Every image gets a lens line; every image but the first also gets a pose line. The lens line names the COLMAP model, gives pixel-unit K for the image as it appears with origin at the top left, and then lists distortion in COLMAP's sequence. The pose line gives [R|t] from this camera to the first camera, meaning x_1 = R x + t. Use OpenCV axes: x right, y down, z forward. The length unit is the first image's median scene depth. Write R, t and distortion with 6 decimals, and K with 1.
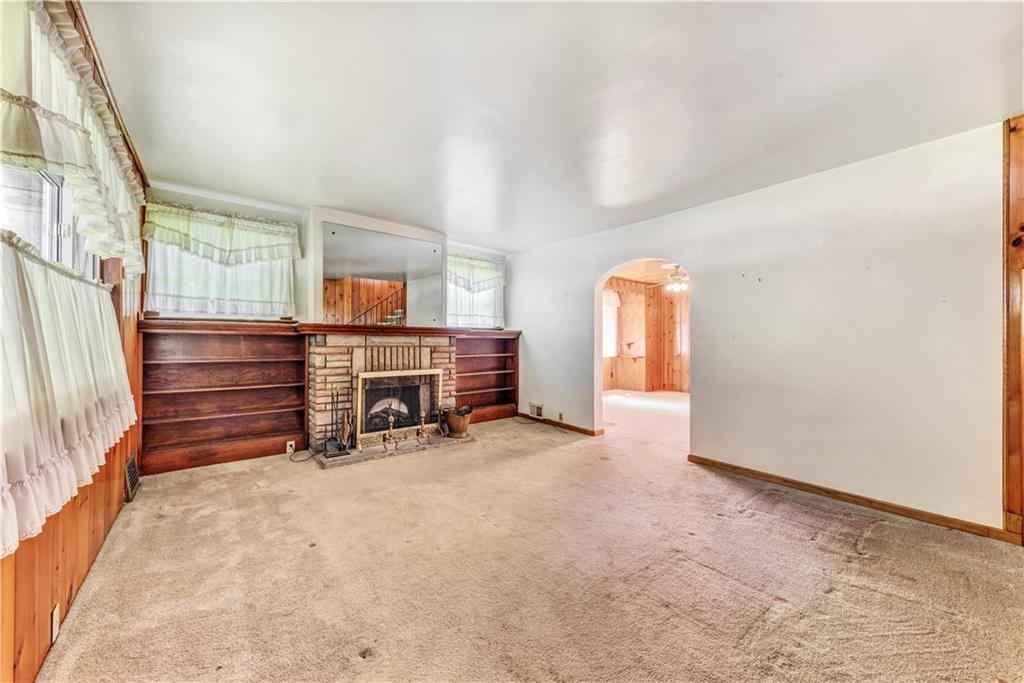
lens RADIAL K [[368.5, 0, 502.3], [0, 368.5, 333.1], [0, 0, 1]] dist [0.000524, -0.001735]
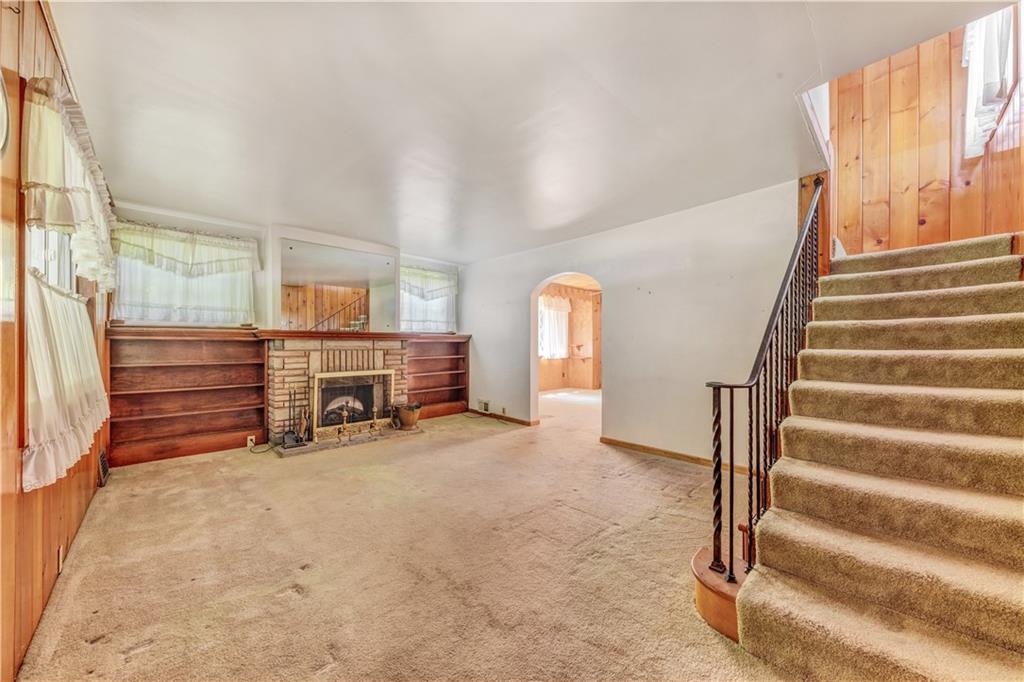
lens RADIAL K [[368.5, 0, 509.1], [0, 368.5, 335.3], [0, 0, 1]] dist [0.000524, -0.001735]
pose [[0.996422, -0.007519, 0.084183, 0.109077], [0.007881, 0.999961, -0.003969, 0.000898], [-0.084150, 0.004618, 0.996442, -0.173588]]
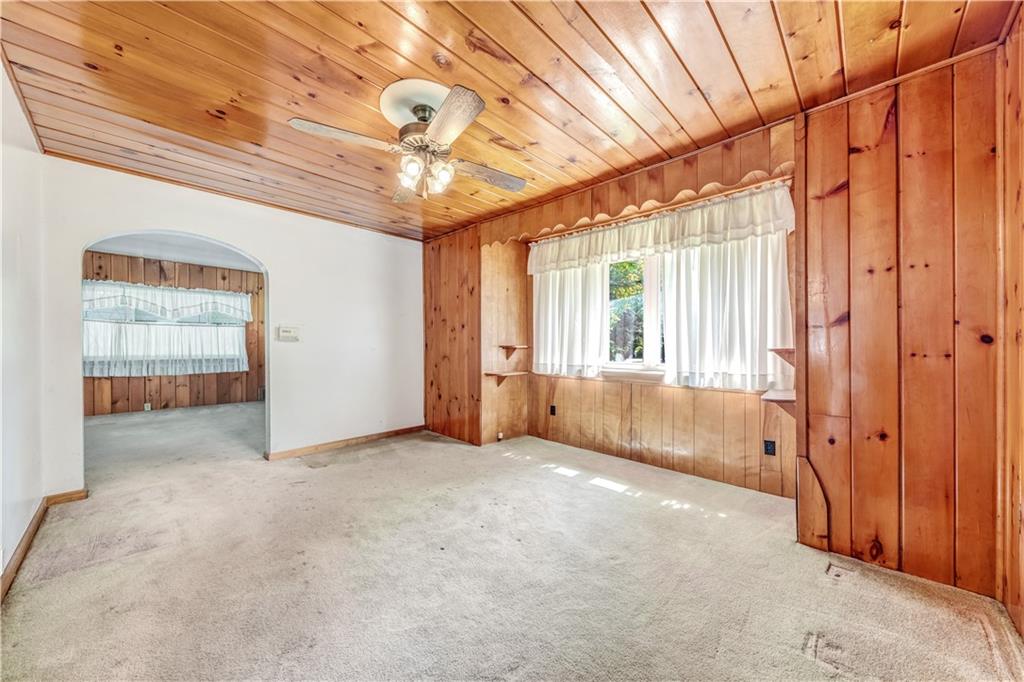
lens RADIAL K [[368.5, 0, 521.6], [0, 368.5, 349.1], [0, 0, 1]] dist [0.000524, -0.001735]
pose [[0.140206, -0.005135, -0.990109, 1.426562], [0.007186, 0.999965, -0.004168, 0.064765], [0.990096, -0.006530, 0.140238, 1.798472]]
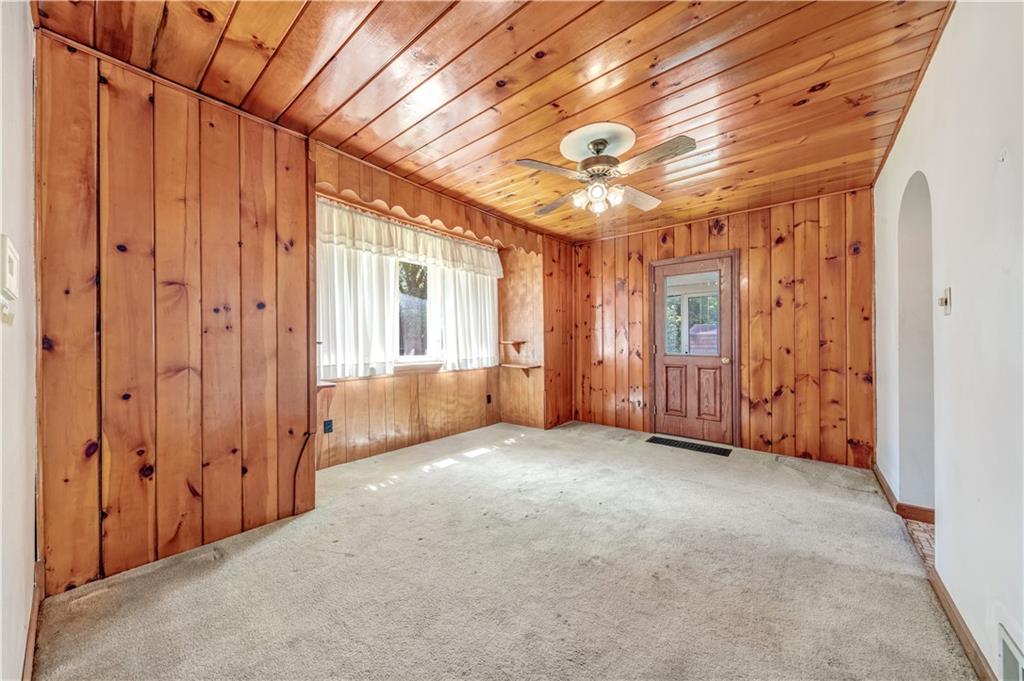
lens RADIAL K [[368.5, 0, 512.8], [0, 368.5, 339.3], [0, 0, 1]] dist [0.000524, -0.001735]
pose [[0.974815, -0.012654, 0.222656, 0.505605], [0.010019, 0.999866, 0.012956, 0.037849], [-0.222790, -0.010399, 0.974811, 1.084838]]
